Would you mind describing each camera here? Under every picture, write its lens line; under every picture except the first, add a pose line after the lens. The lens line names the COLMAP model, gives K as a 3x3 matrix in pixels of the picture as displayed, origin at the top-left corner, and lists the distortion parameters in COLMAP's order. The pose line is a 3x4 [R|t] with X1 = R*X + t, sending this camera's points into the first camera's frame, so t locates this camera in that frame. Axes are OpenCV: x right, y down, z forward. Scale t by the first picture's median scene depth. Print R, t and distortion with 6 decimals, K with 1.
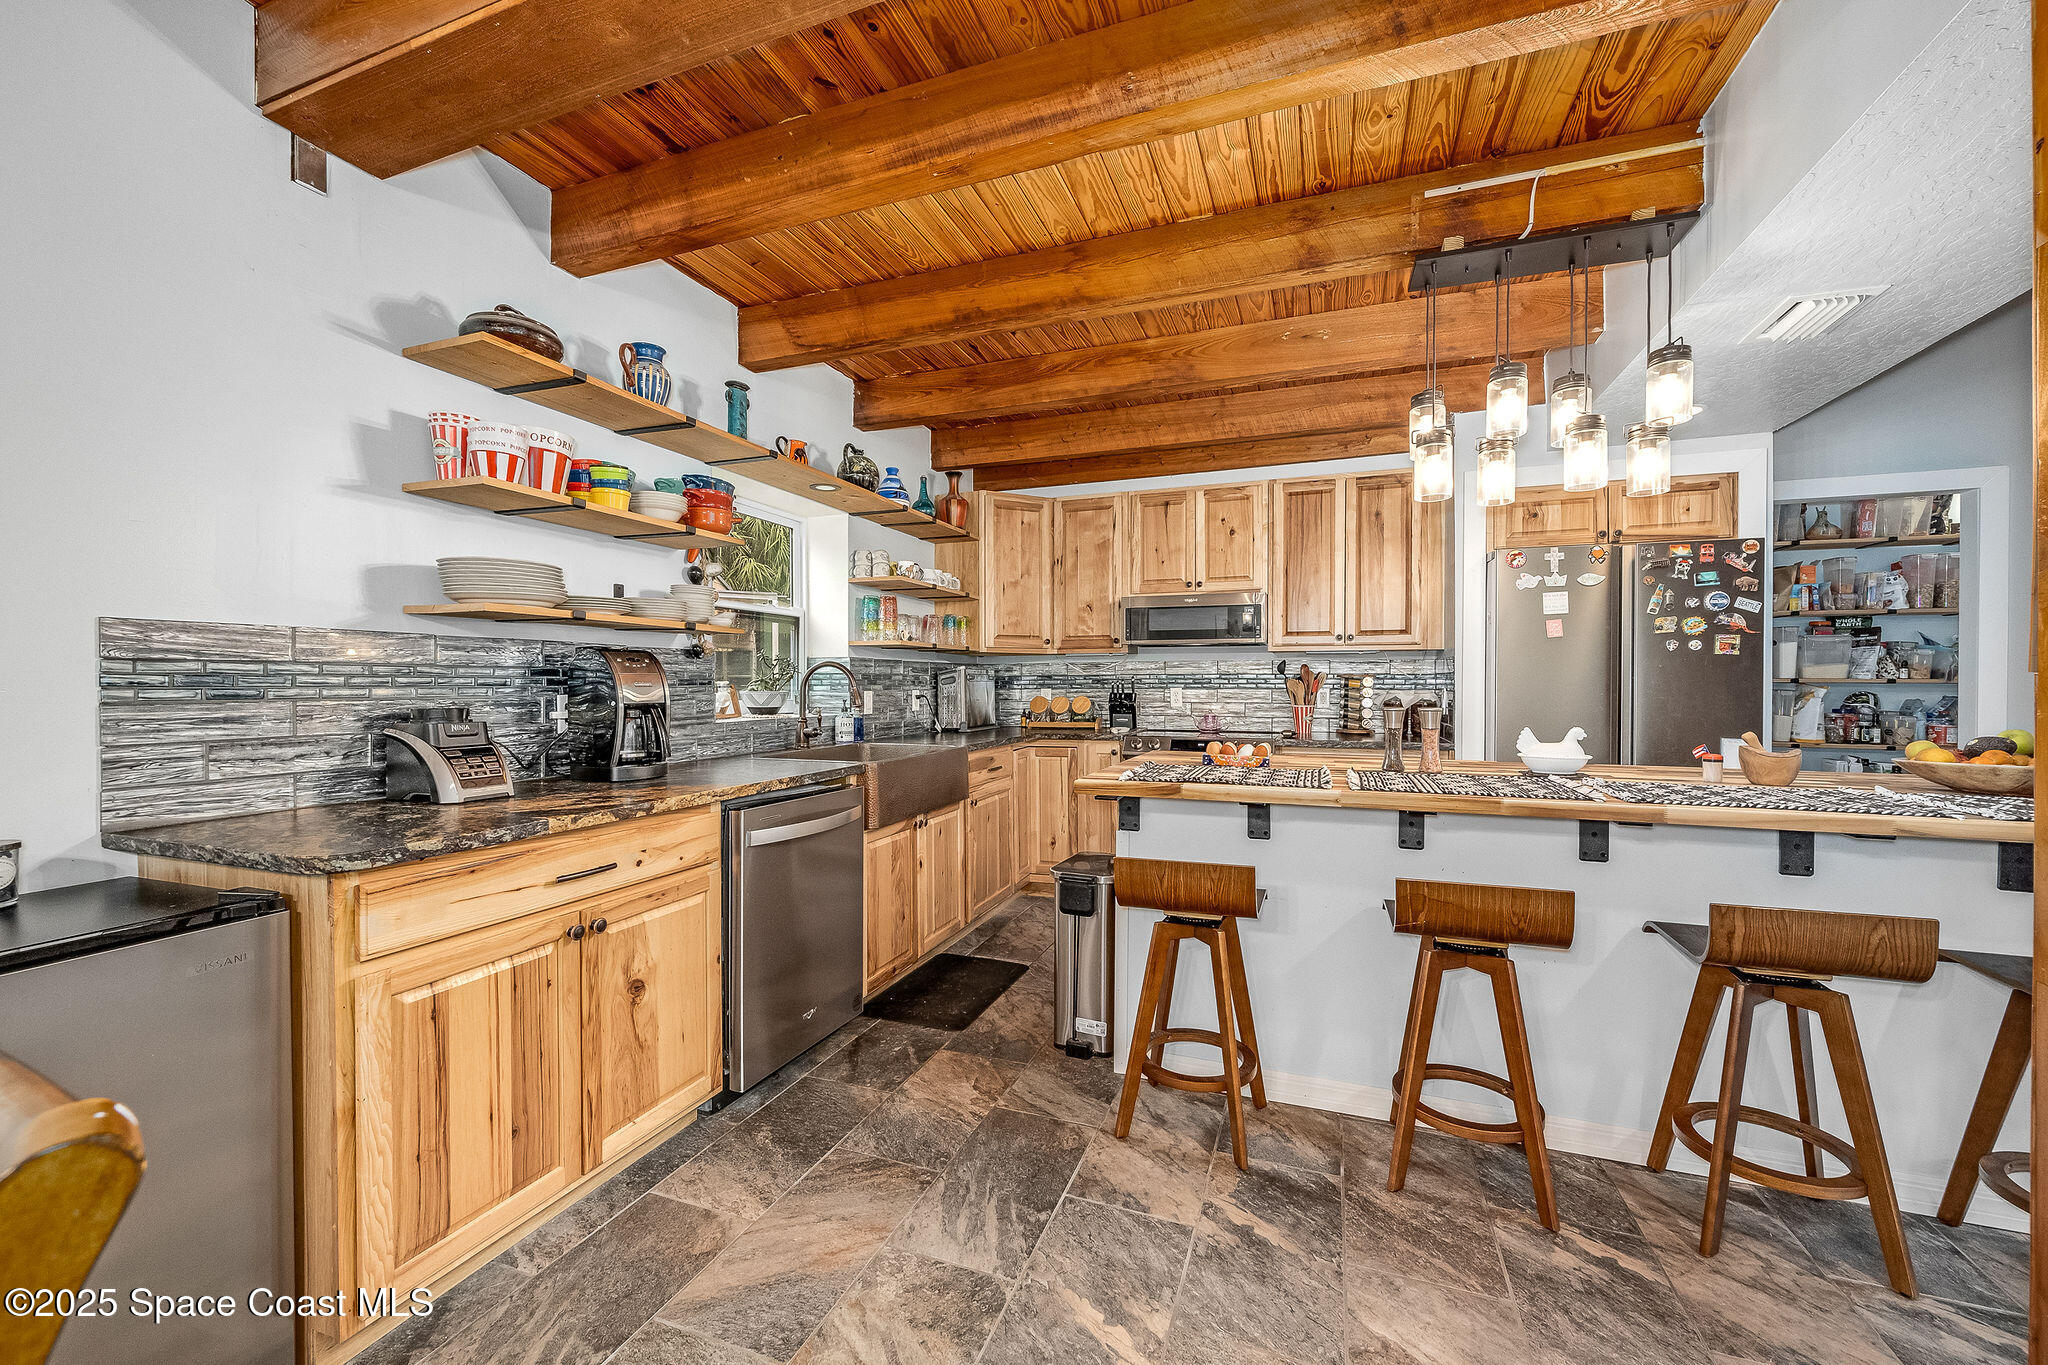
lens RADIAL K [[813.4, 0, 1019.5], [0, 813.4, 687.6], [0, 0, 1]] dist [-0.001495, 0.000086]
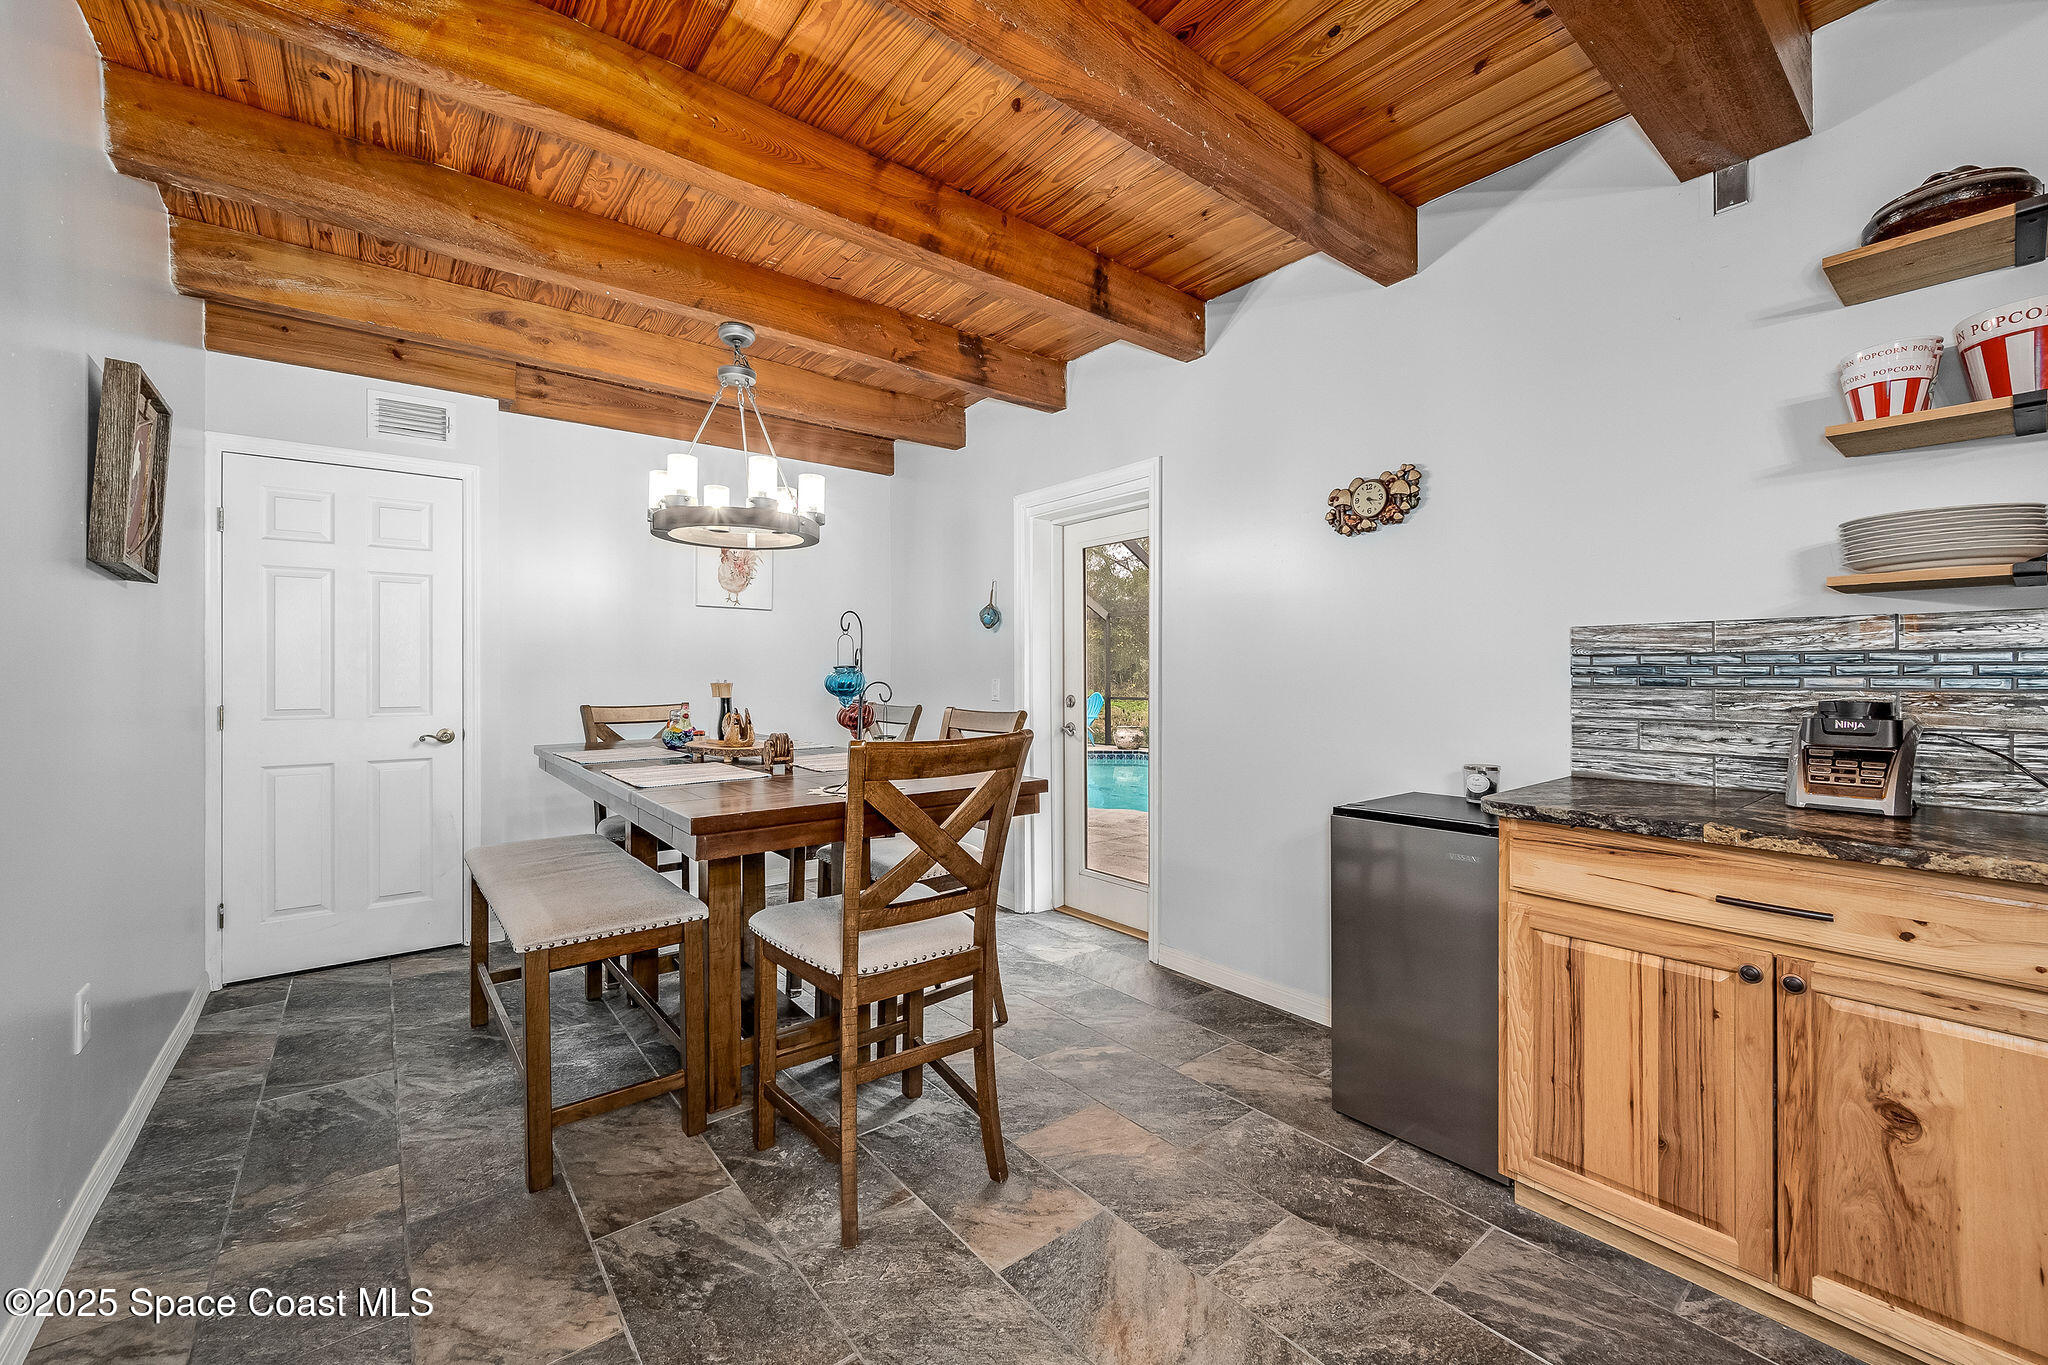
lens RADIAL K [[813.4, 0, 1025.3], [0, 813.4, 672.7], [0, 0, 1]] dist [-0.001495, 0.000086]
pose [[-0.506502, -0.000889, -0.862238, 0.358629], [-0.004106, 0.999991, 0.001381, -0.002017], [0.862229, 0.004240, -0.506501, 0.515872]]
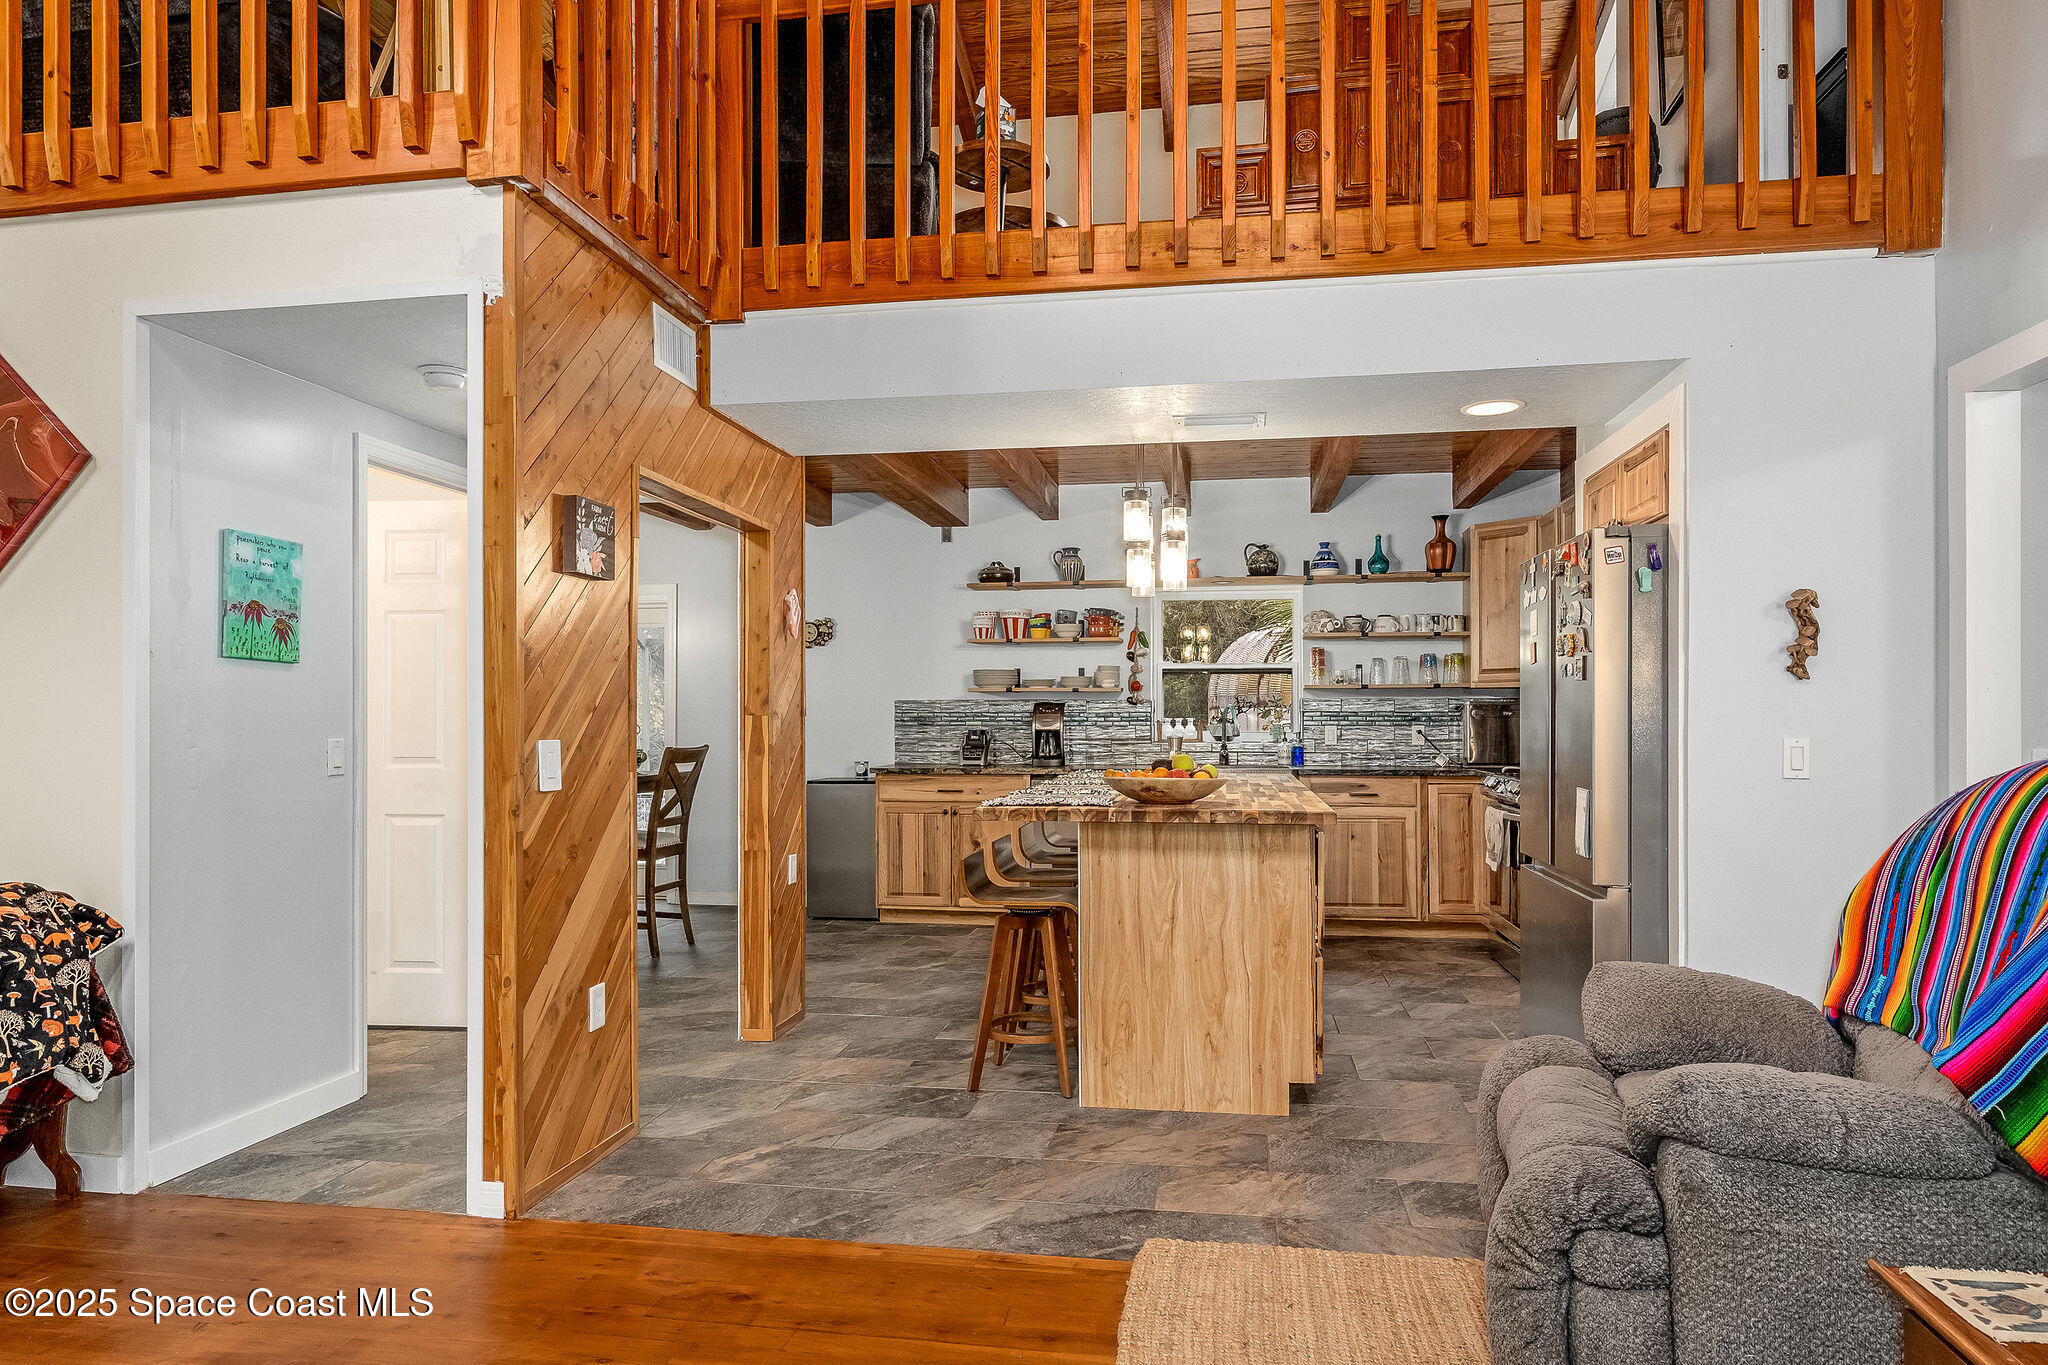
lens RADIAL K [[1257.5, 0, 1013.6], [0, 1257.5, 716.9], [0, 0, 1]] dist [0.002419, 0.001344]
pose [[0.189707, -0.003485, -0.981835, 2.378800], [-0.004134, 0.999982, -0.004348, 0.001731], [0.981832, 0.004883, 0.189689, 0.282951]]
